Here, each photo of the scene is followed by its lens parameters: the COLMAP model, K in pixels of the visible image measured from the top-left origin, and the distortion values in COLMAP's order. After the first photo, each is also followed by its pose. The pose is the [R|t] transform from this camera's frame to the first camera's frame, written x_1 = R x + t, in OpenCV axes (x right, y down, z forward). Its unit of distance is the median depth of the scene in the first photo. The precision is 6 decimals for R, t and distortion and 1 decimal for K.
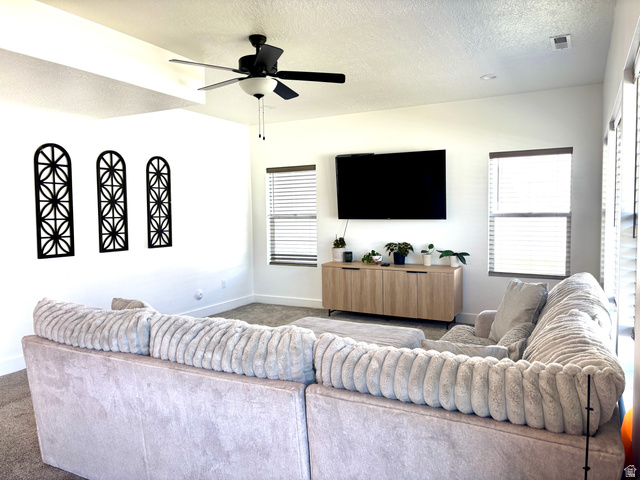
lens RADIAL K [[478.4, 0, 320.0], [0, 478.4, 240.0], [0, 0, 1]] dist [0.028055, -0.048501]
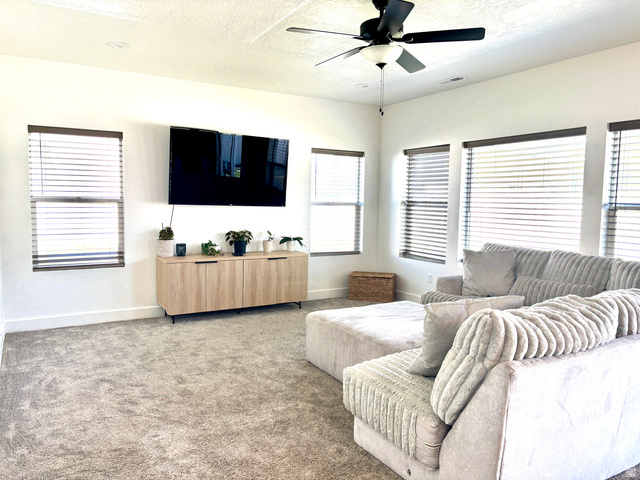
lens RADIAL K [[478.4, 0, 320.0], [0, 478.4, 240.0], [0, 0, 1]] dist [0.028055, -0.048501]
pose [[0.489971, -0.052661, 0.870147, -0.581981], [0.023999, 0.998610, 0.046922, -0.016310], [-0.871409, -0.002107, 0.490554, 0.392663]]
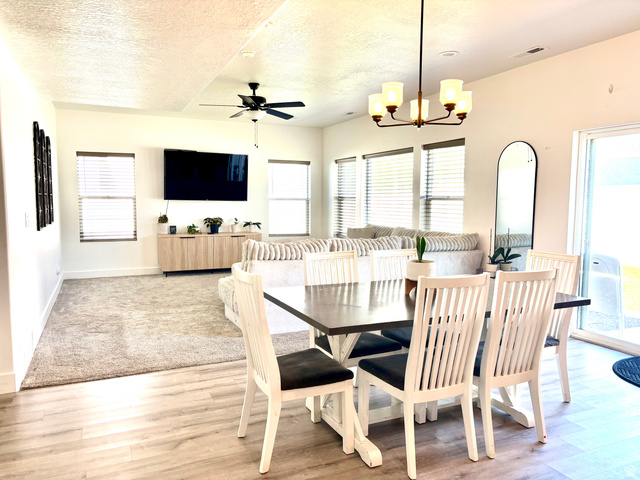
lens RADIAL K [[478.4, 0, 320.0], [0, 478.4, 240.0], [0, 0, 1]] dist [0.028055, -0.048501]
pose [[0.578608, -0.054183, 0.813804, -0.795614], [0.029309, 0.998528, 0.045643, 0.016489], [-0.815079, -0.002558, 0.579344, -0.064577]]
